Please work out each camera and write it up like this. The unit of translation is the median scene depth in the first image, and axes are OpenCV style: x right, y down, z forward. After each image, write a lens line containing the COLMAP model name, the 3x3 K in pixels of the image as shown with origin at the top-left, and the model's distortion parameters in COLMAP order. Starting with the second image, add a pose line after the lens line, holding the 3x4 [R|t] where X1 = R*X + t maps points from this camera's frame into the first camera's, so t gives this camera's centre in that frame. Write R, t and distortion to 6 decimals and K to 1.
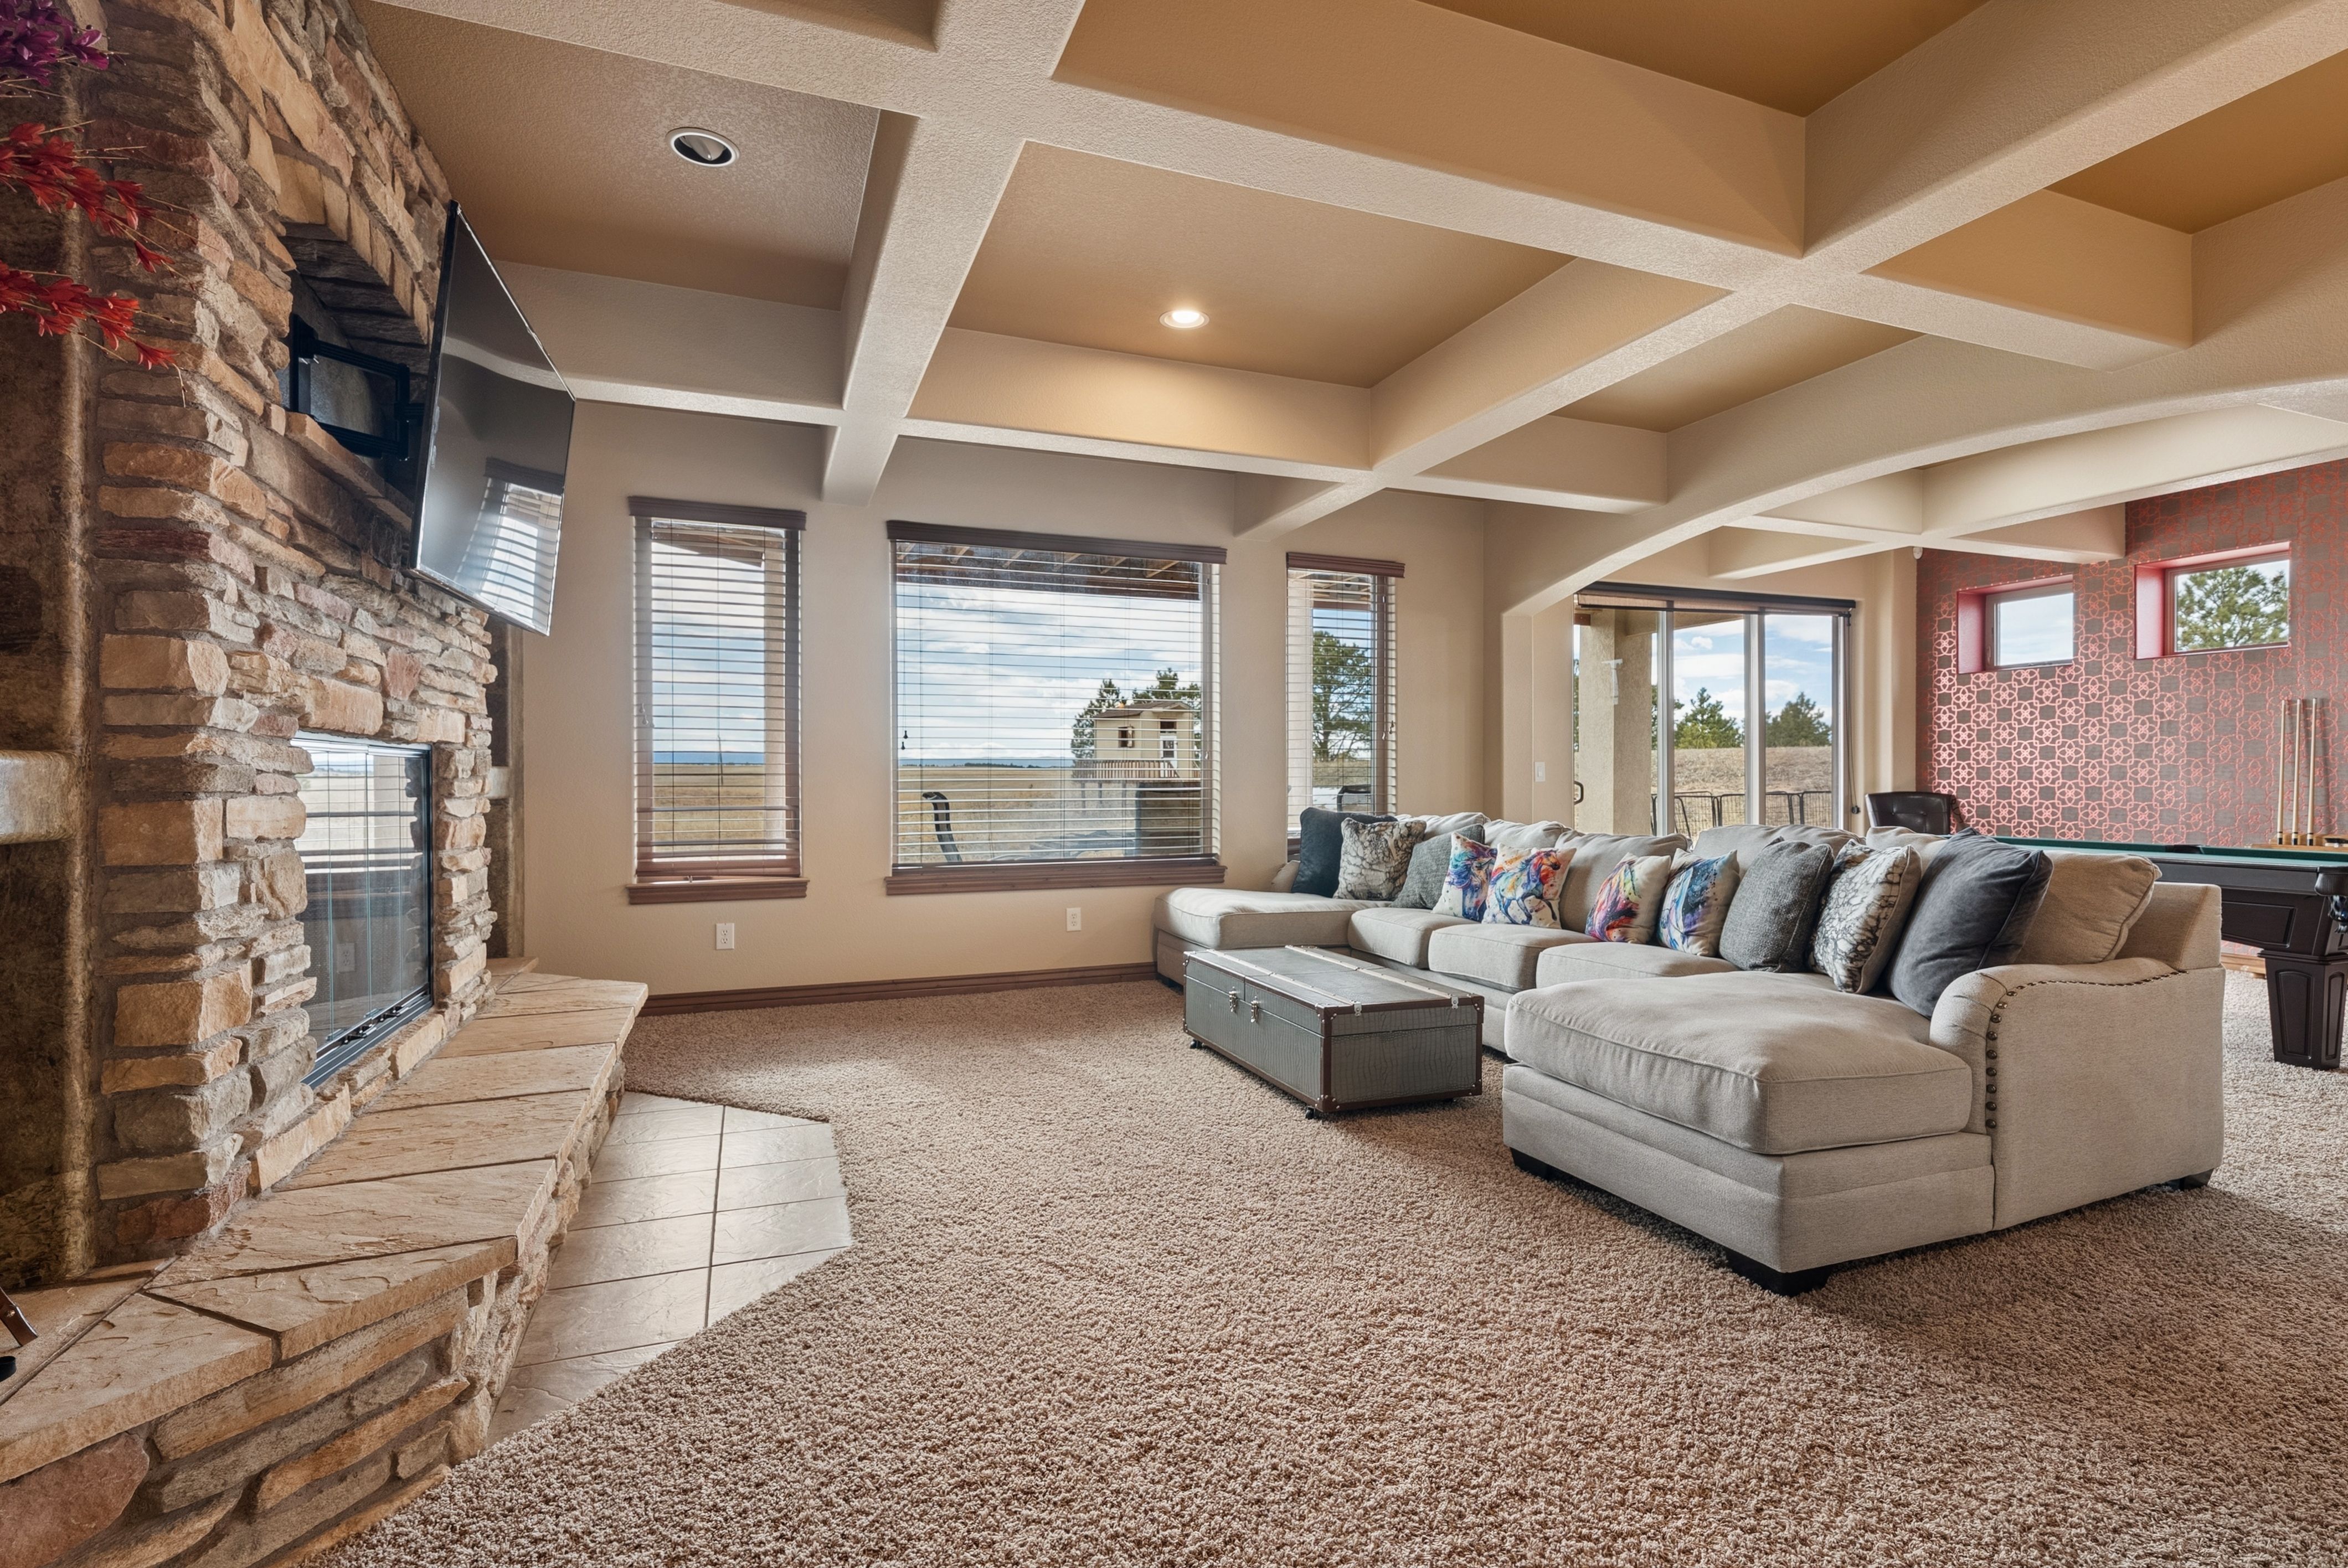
lens RADIAL K [[1107.3, 0, 1184.3], [0, 1107.3, 784.6], [0, 0, 1]] dist [-0.000239, -0.000241]
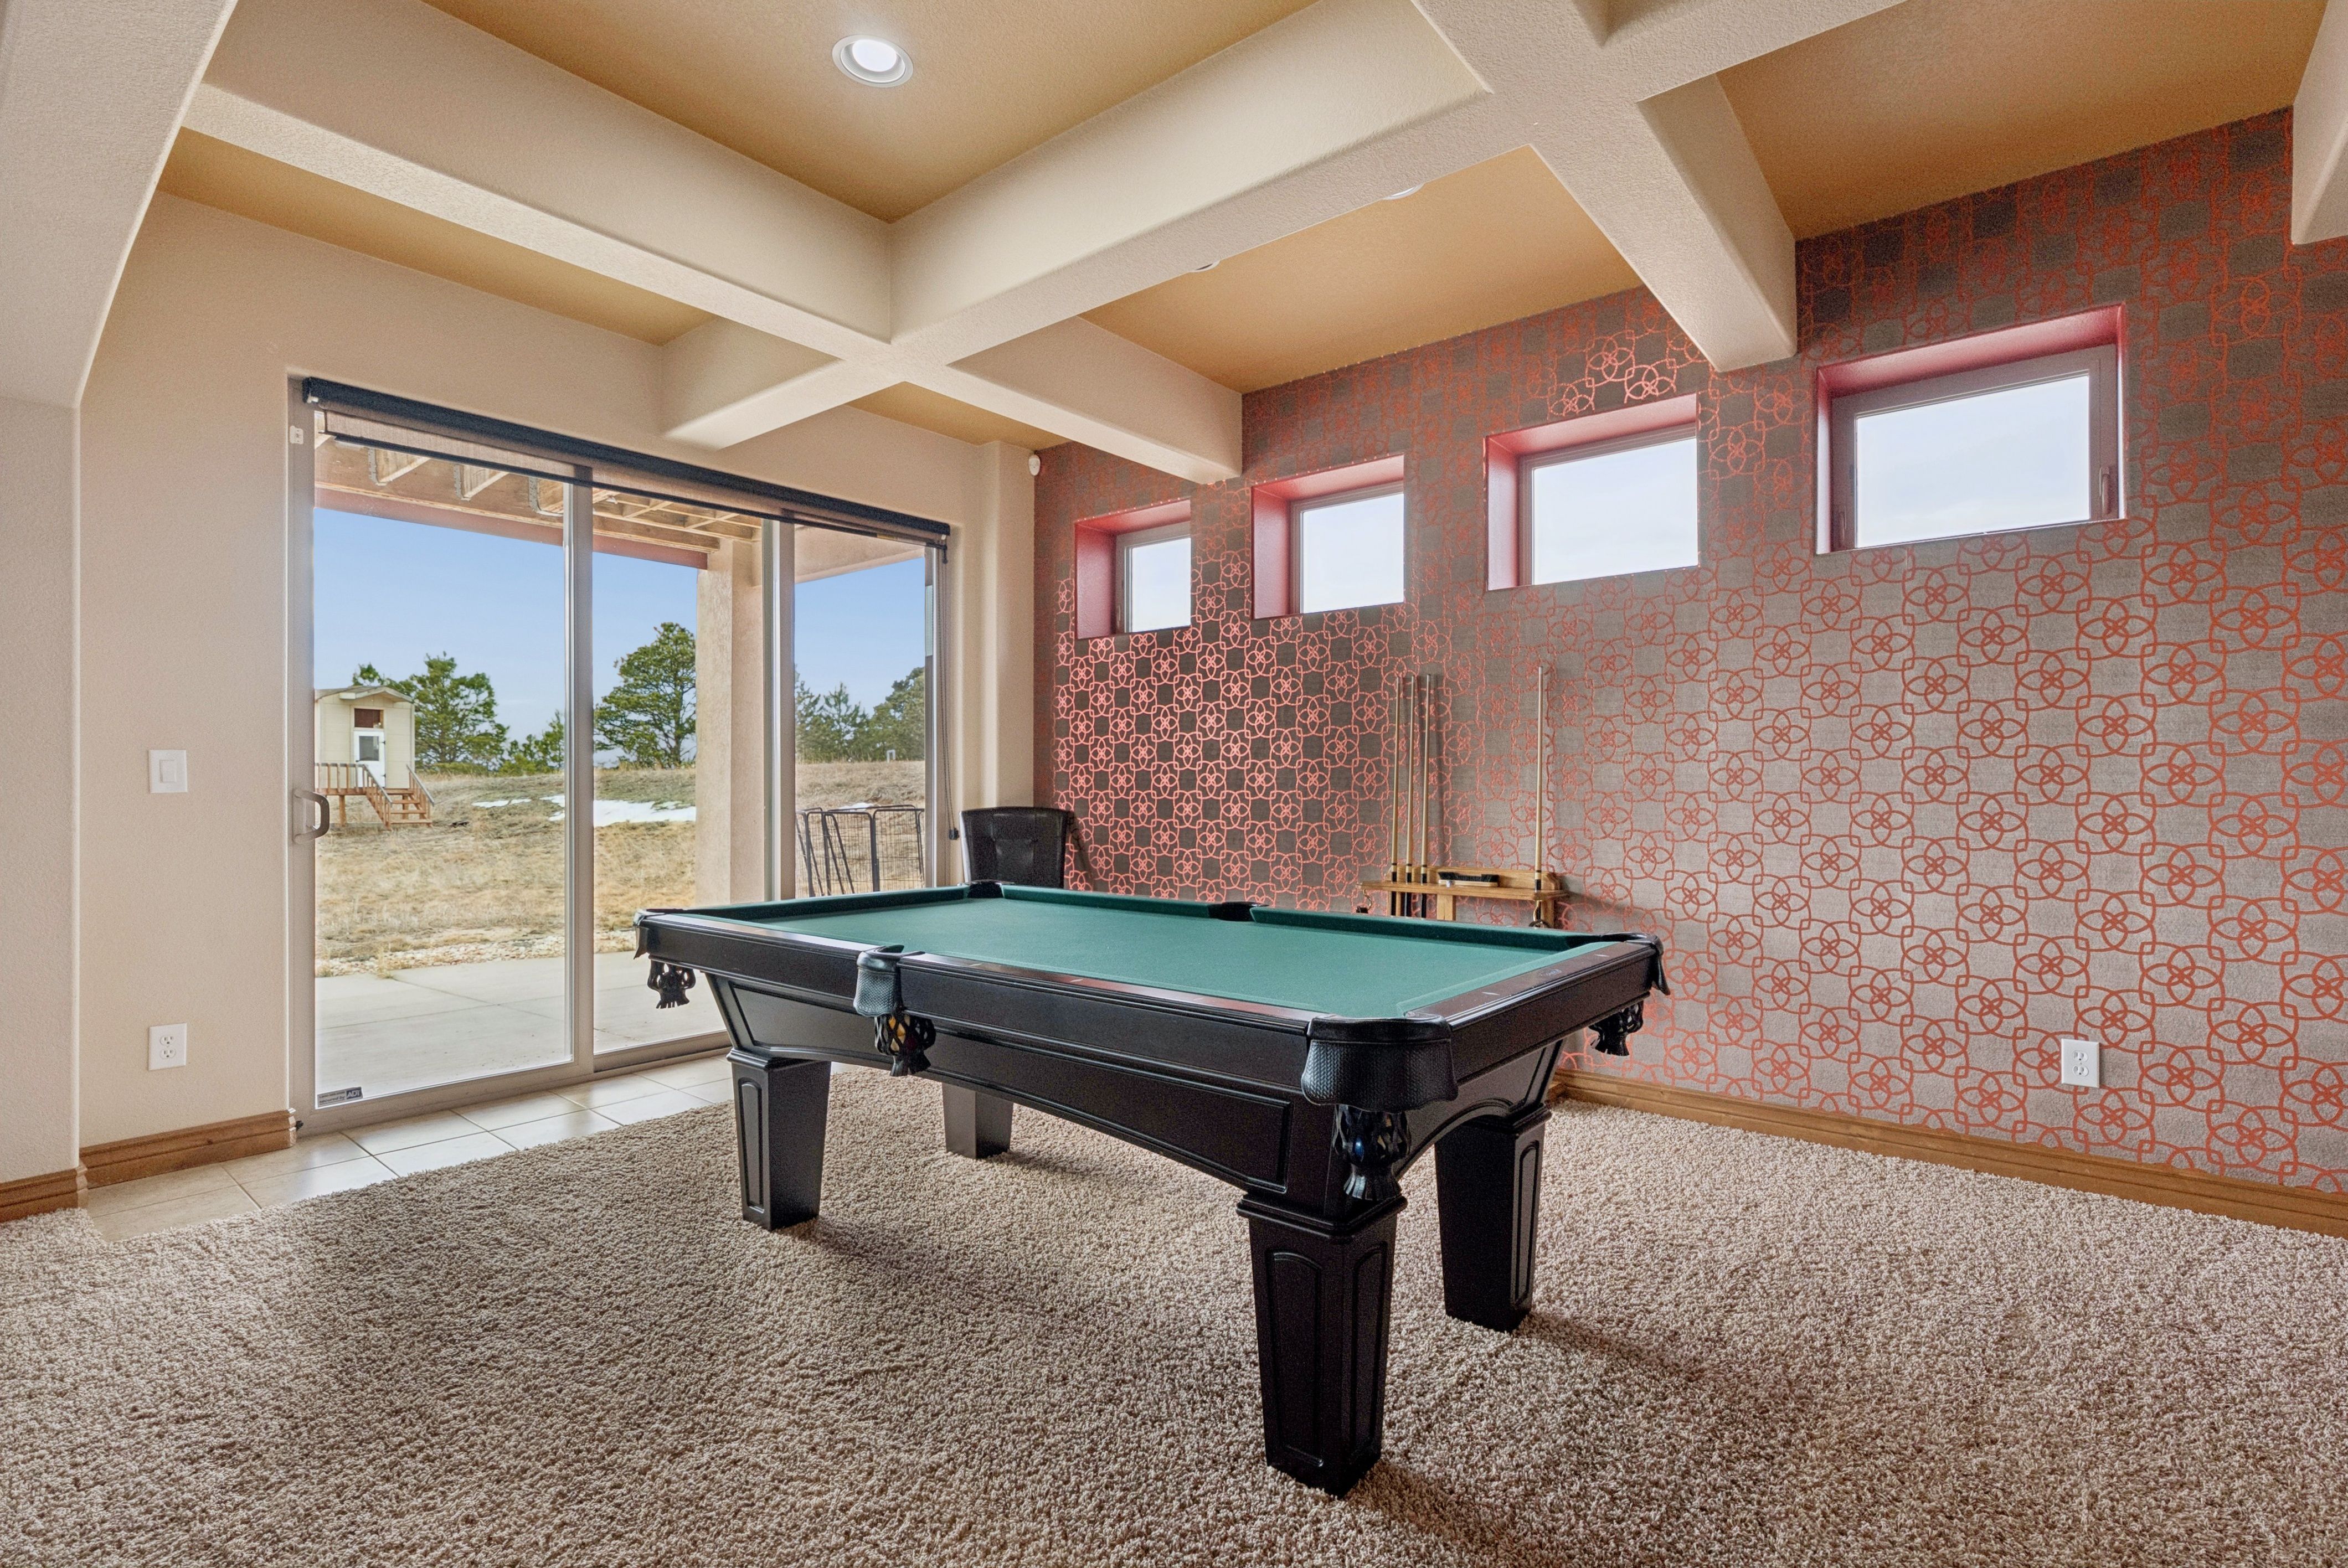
lens RADIAL K [[1107.3, 0, 1170.7], [0, 1107.3, 792.9], [0, 0, 1]] dist [-0.000239, -0.000241]
pose [[0.872905, 0.000522, 0.487890, 0.445165], [0.000892, 0.999996, -0.002665, -0.000317], [-0.487889, 0.002762, 0.872901, 0.387453]]
